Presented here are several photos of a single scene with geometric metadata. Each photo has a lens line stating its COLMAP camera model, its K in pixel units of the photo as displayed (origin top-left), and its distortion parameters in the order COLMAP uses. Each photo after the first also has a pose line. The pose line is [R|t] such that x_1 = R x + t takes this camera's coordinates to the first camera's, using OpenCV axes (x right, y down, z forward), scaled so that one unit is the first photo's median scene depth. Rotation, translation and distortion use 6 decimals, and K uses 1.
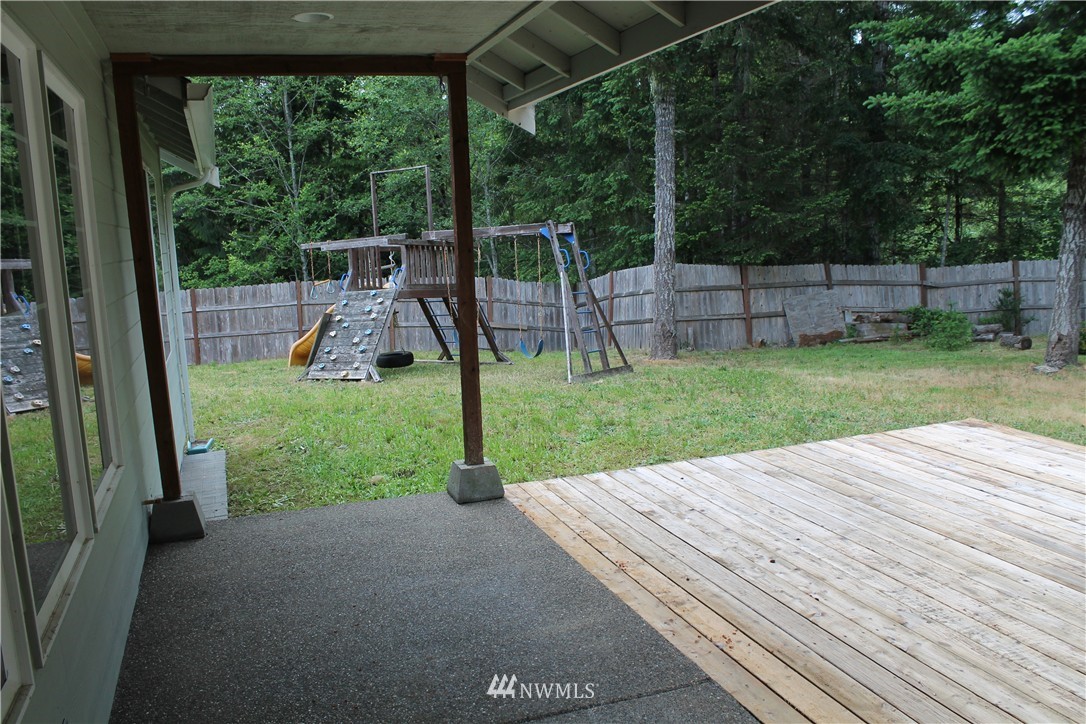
lens RADIAL K [[920.8, 0, 535.9], [0, 920.8, 371.1], [0, 0, 1]] dist [-0.165830, 0.150756]
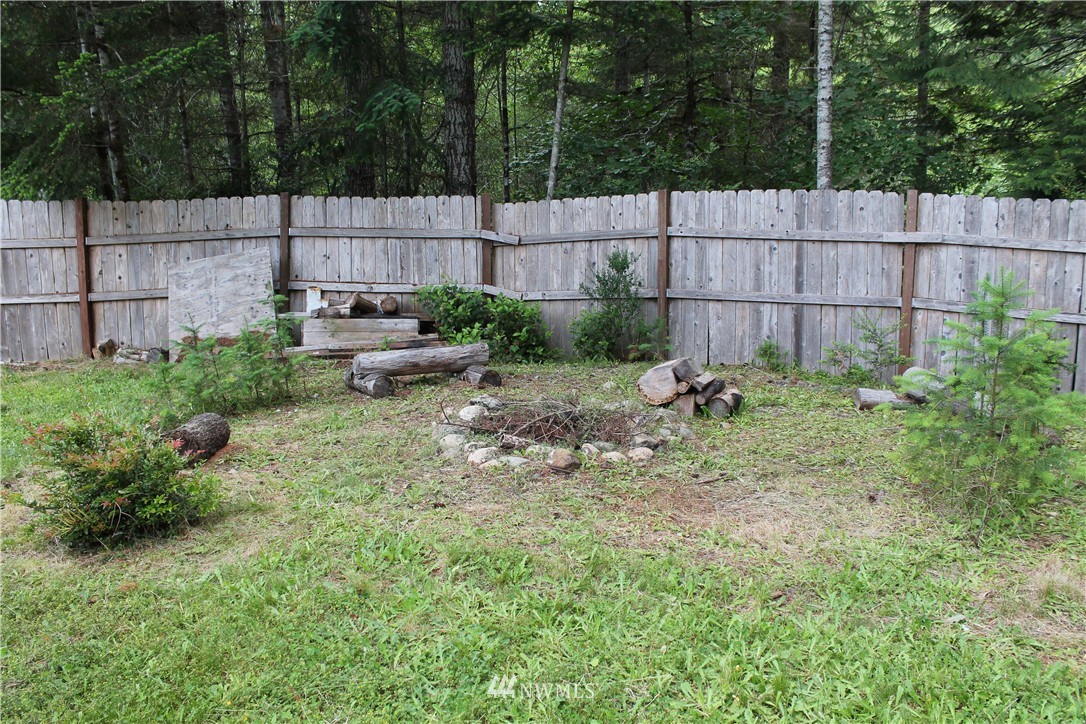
lens RADIAL K [[920.8, 0, 541.2], [0, 920.8, 358.3], [0, 0, 1]] dist [-0.165830, 0.150756]
pose [[0.982402, 0.052451, -0.179265, 0.934930], [-0.037039, 0.995408, 0.088261, -0.129197], [0.183071, -0.080068, 0.979834, 0.864046]]
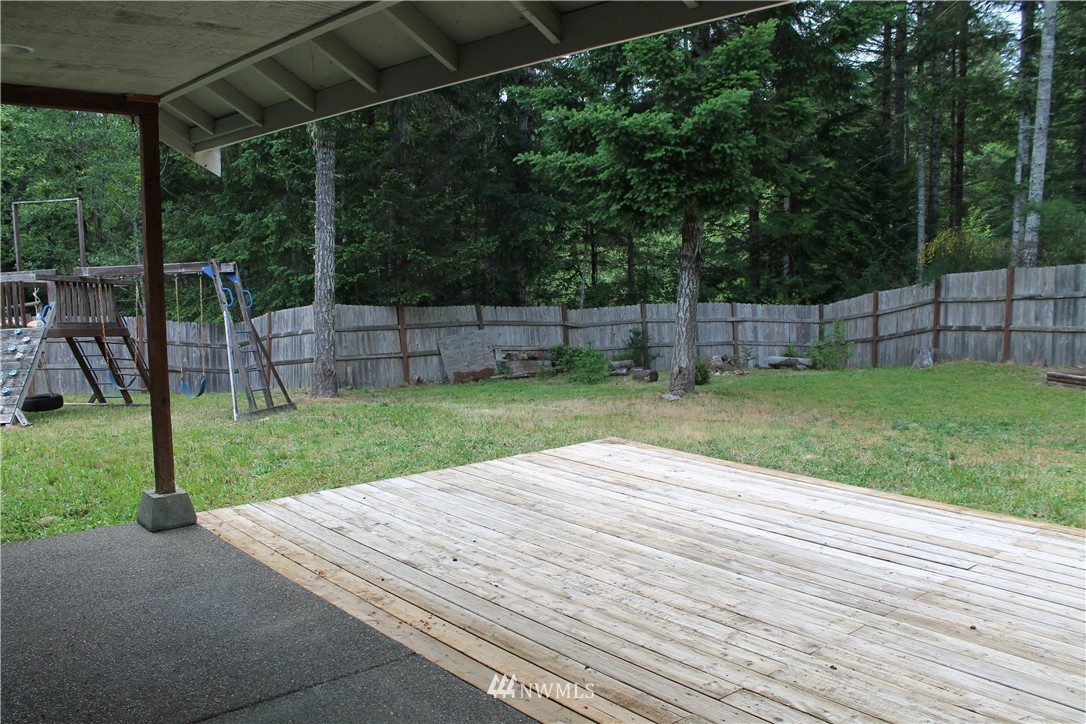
lens RADIAL K [[920.8, 0, 540.5], [0, 920.8, 373.4], [0, 0, 1]] dist [-0.165830, 0.150756]
pose [[0.927814, -0.010750, 0.372889, -0.022509], [0.027040, 0.998893, -0.038484, 0.007873], [-0.372063, 0.045789, 0.927077, -0.040583]]
